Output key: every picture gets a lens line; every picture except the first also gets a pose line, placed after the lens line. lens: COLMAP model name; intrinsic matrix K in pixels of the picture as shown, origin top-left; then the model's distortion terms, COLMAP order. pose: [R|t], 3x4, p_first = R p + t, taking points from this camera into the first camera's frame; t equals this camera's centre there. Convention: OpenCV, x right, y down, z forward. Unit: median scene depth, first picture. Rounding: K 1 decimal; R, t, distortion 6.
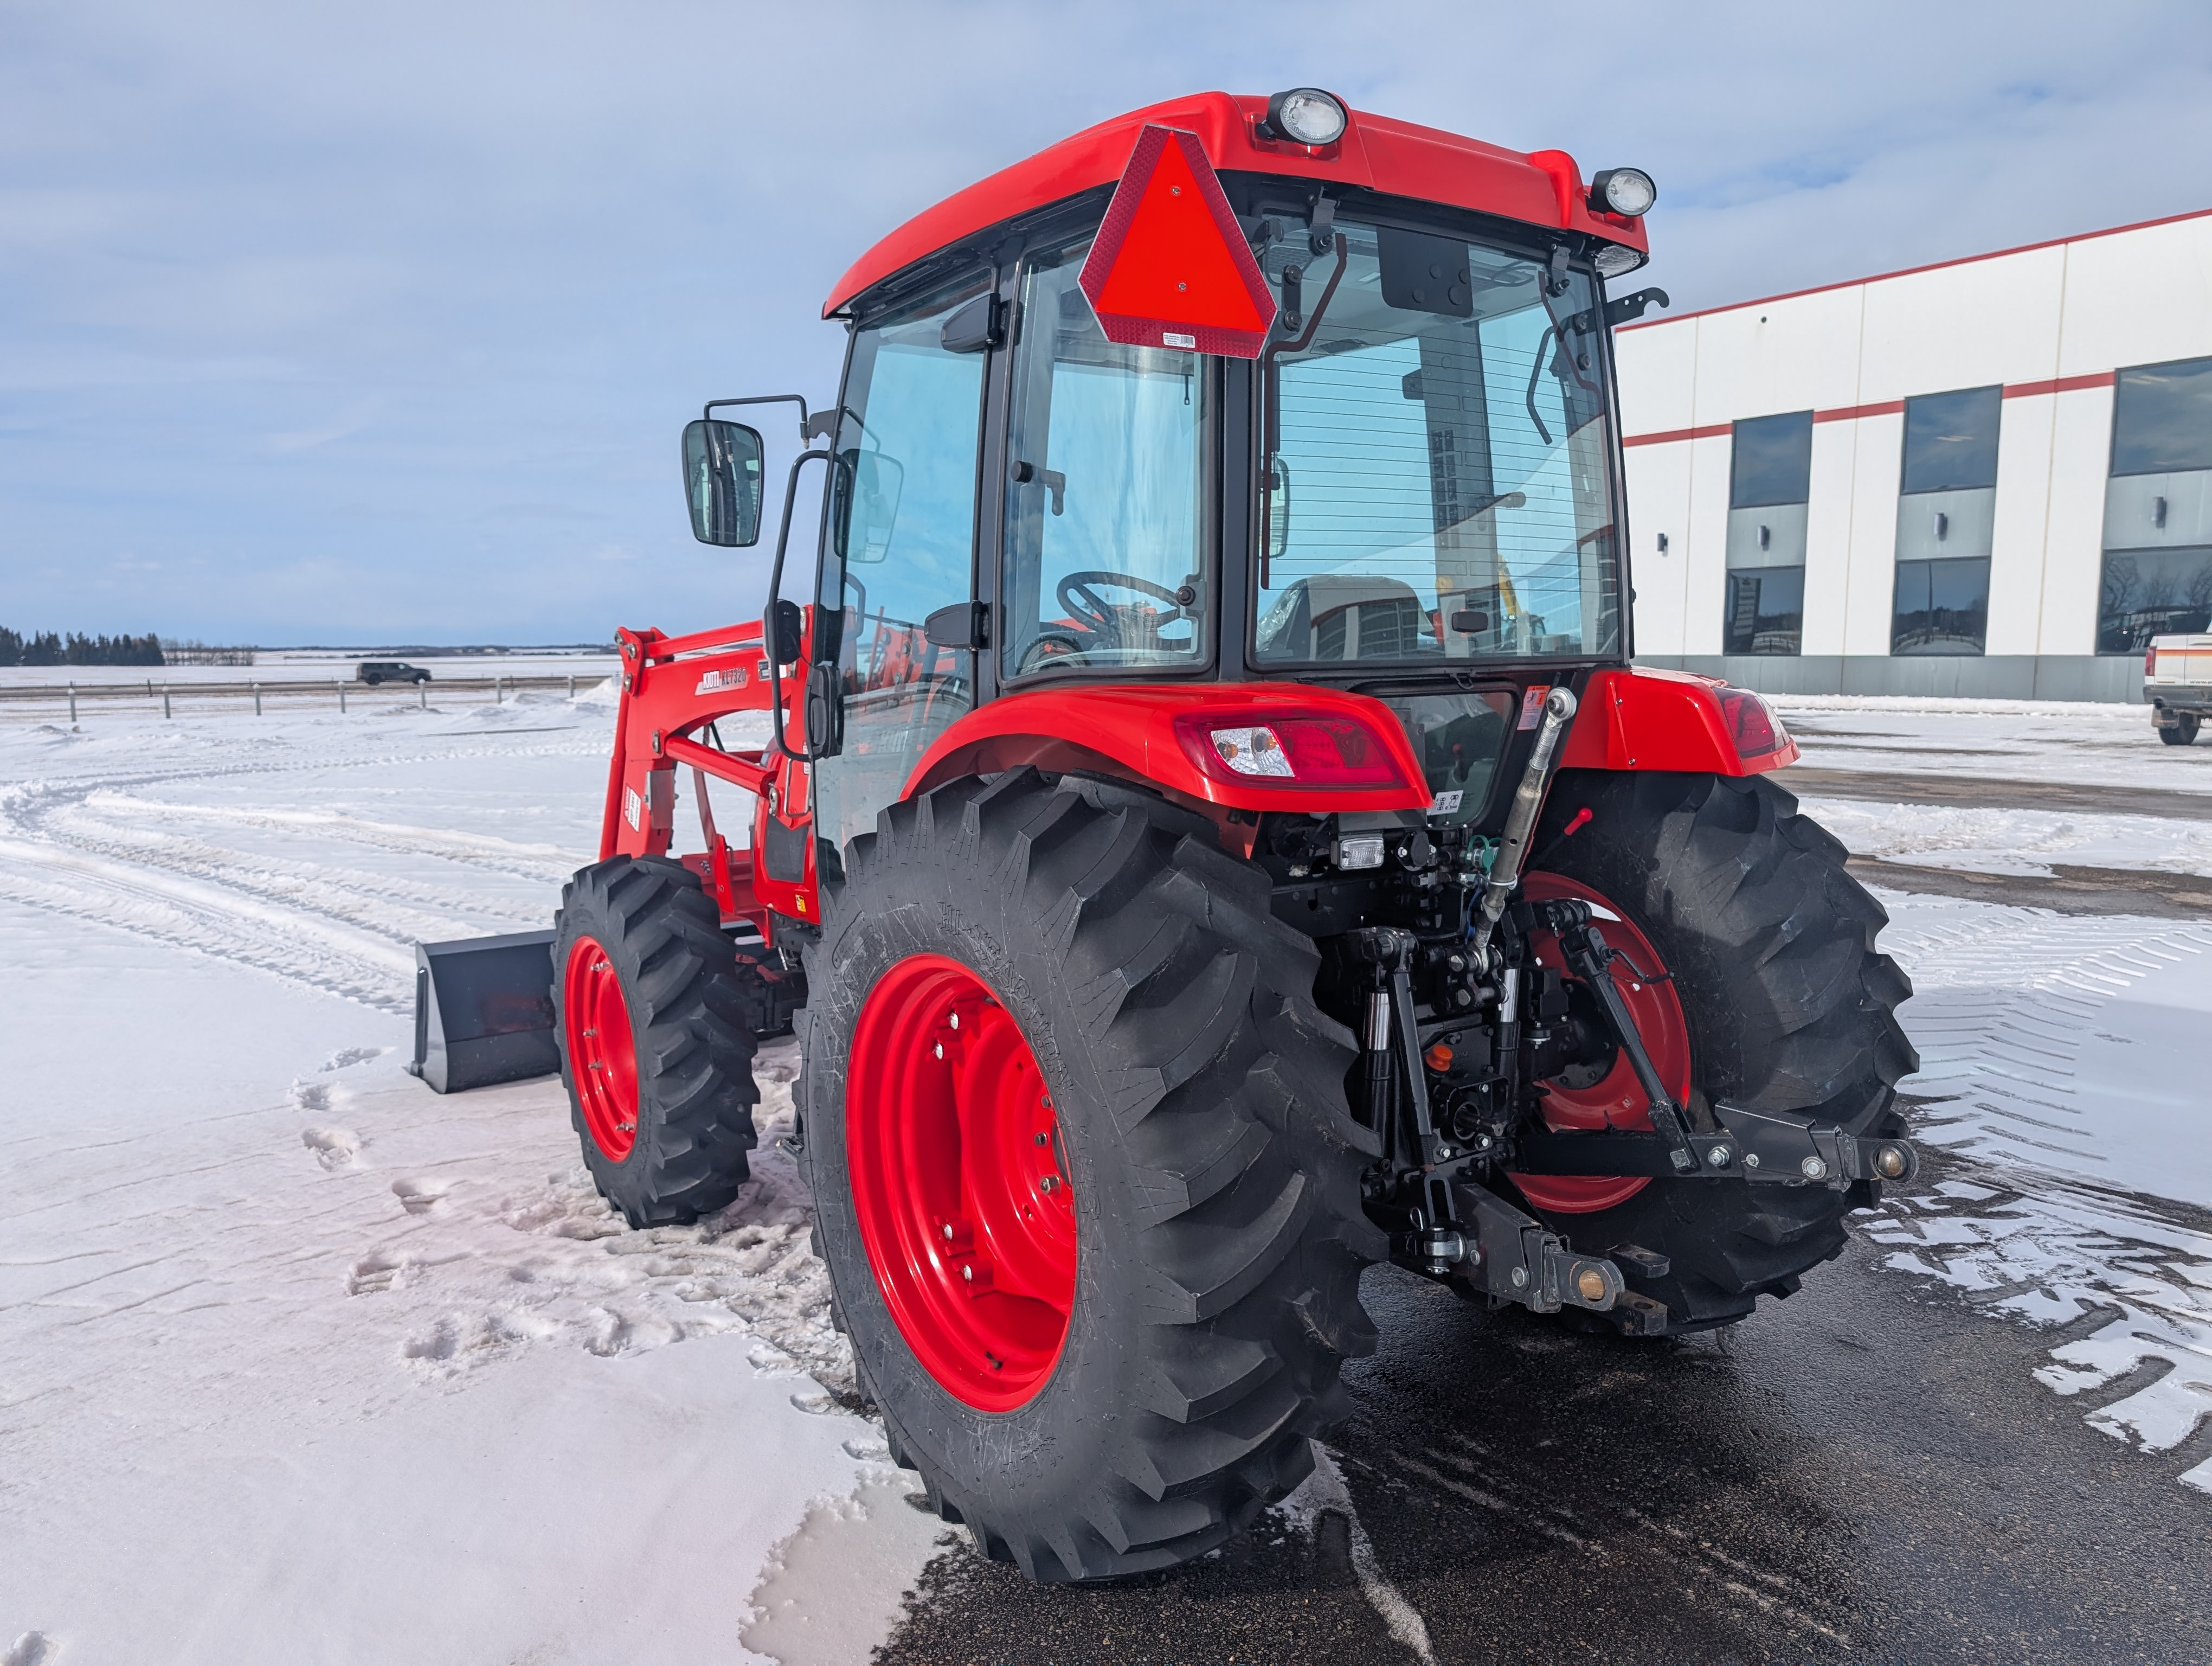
lens RADIAL K [[1608.2, 0, 1042.9], [0, 1608.2, 872.4], [0, 0, 1]] dist [-0.014993, -0.002608]
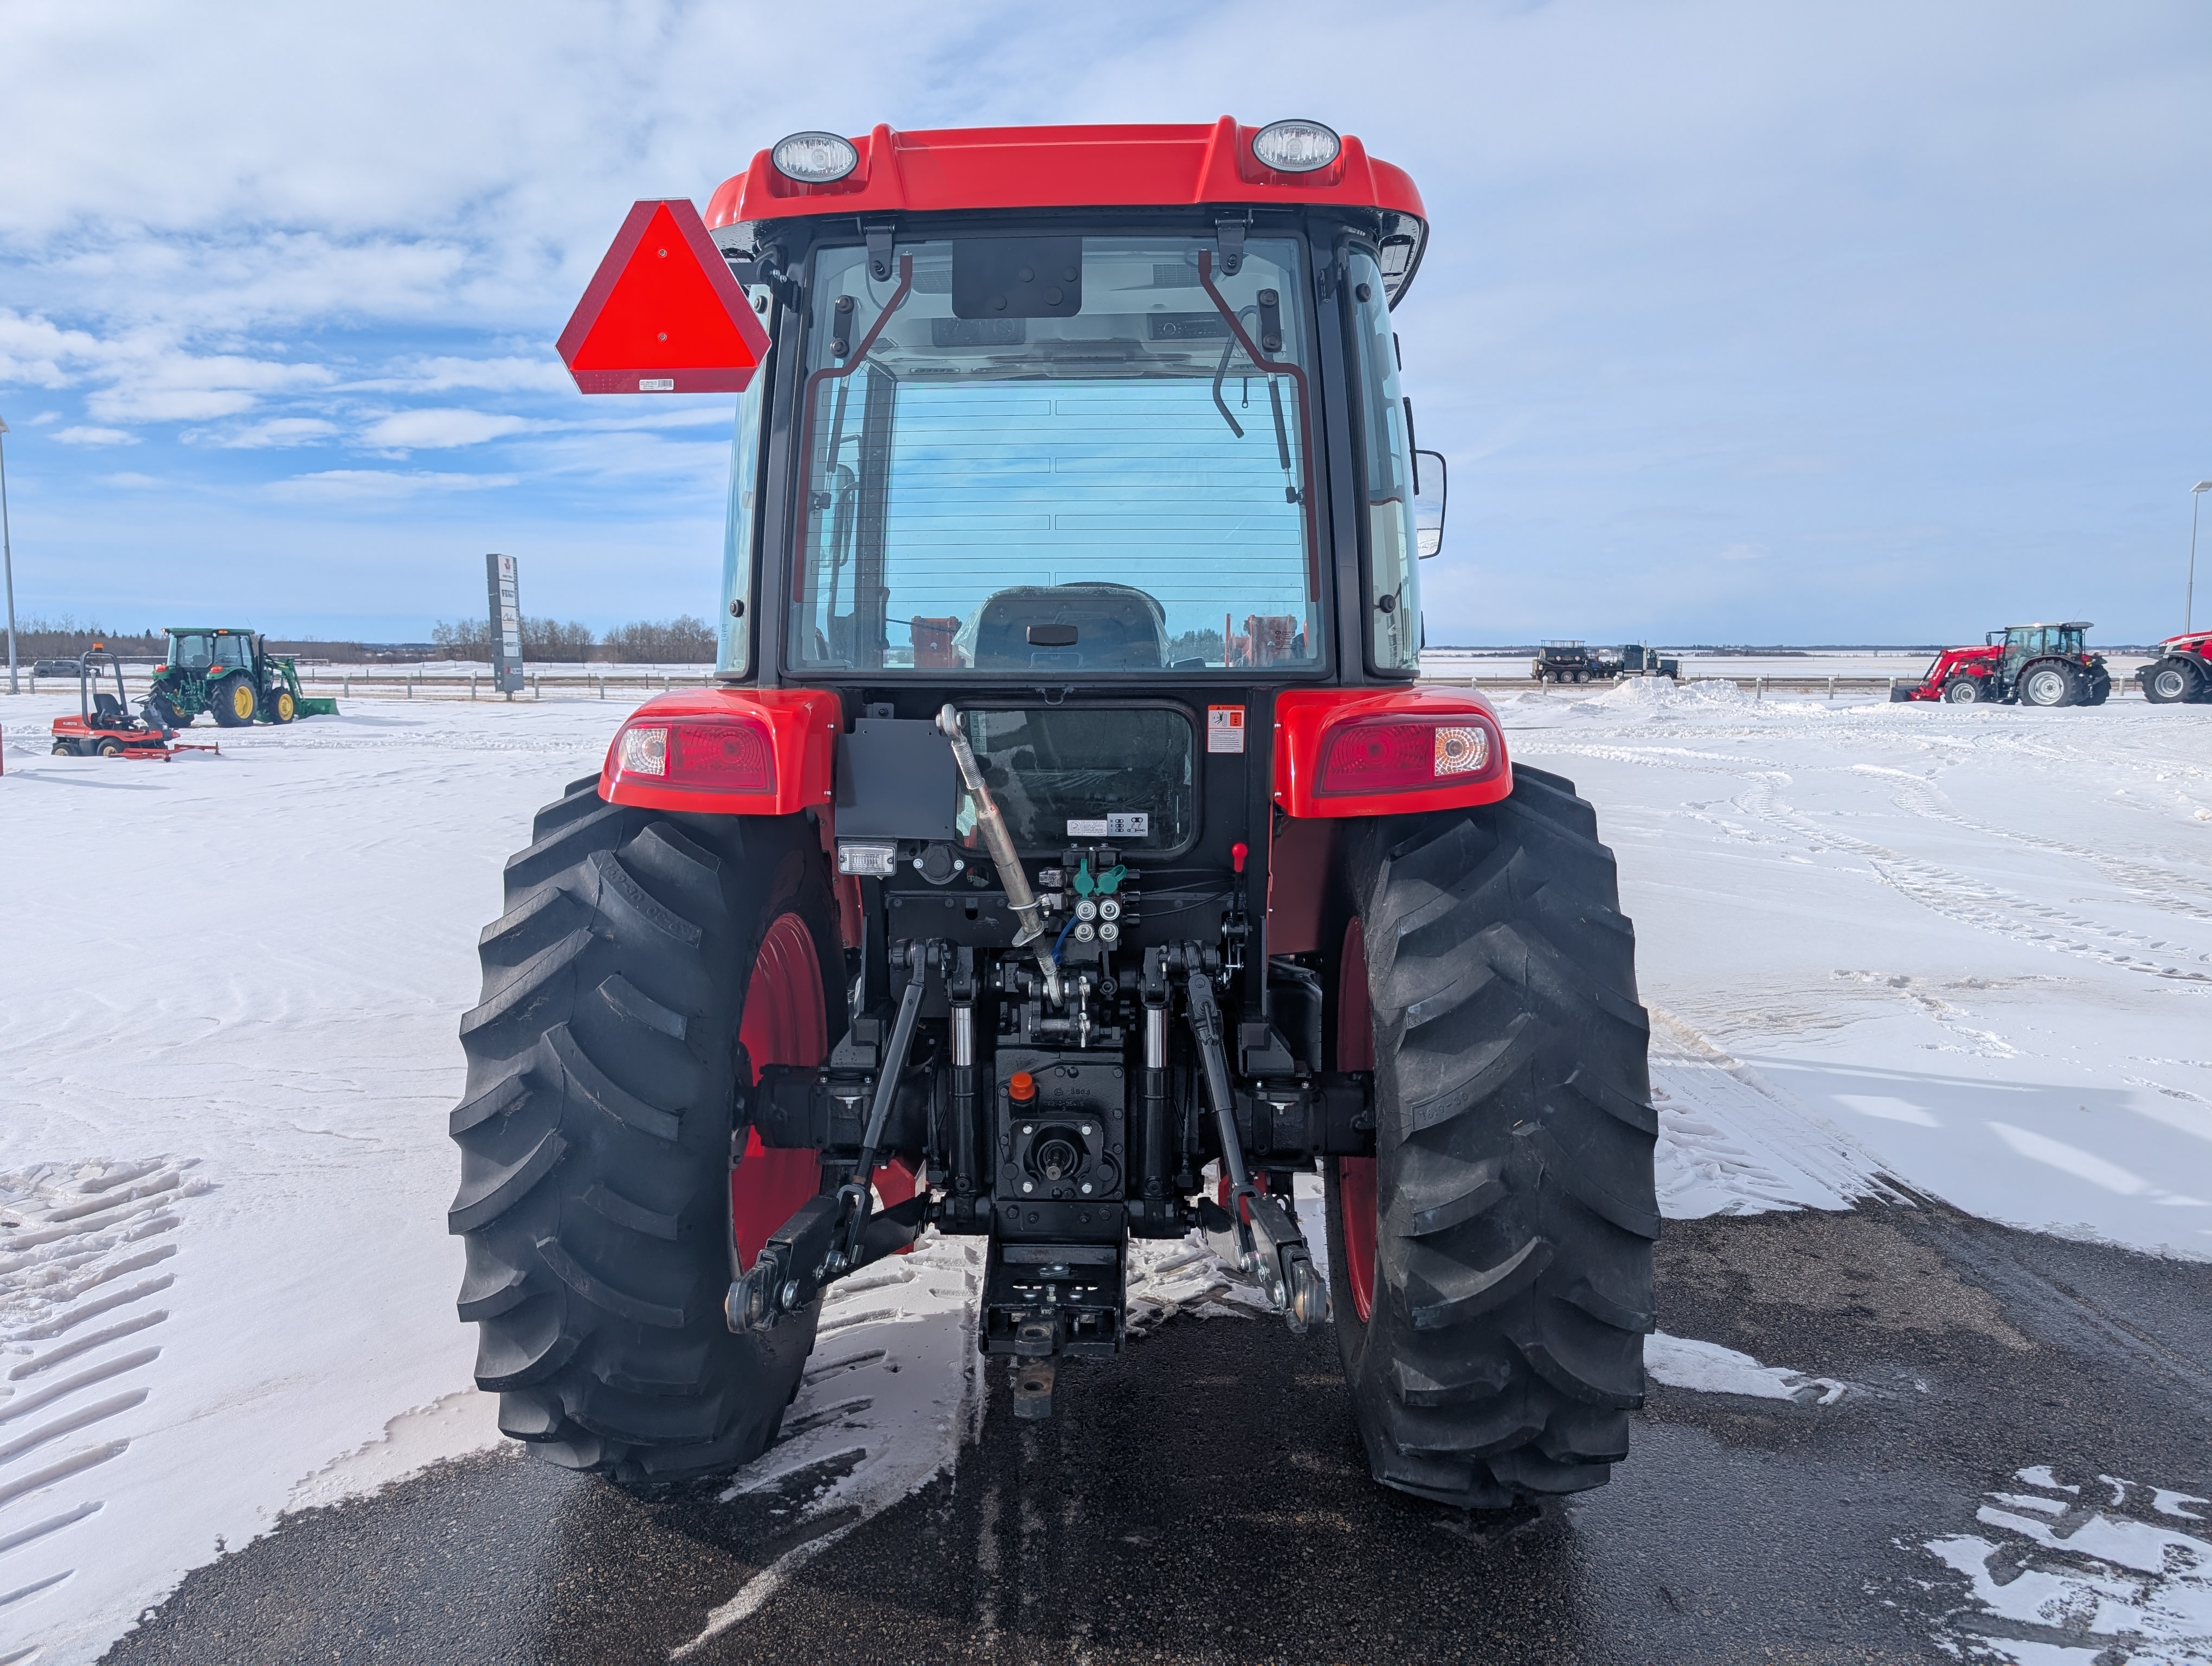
lens RADIAL K [[1611.9, 0, 1105.4], [0, 1611.9, 828.9], [0, 0, 1]] dist [0.024615, -0.034060]
pose [[0.780722, 0.080708, -0.619645, 0.835486], [-0.098115, 0.995157, 0.005998, -0.046143], [0.617128, 0.056114, 0.784859, 0.253113]]
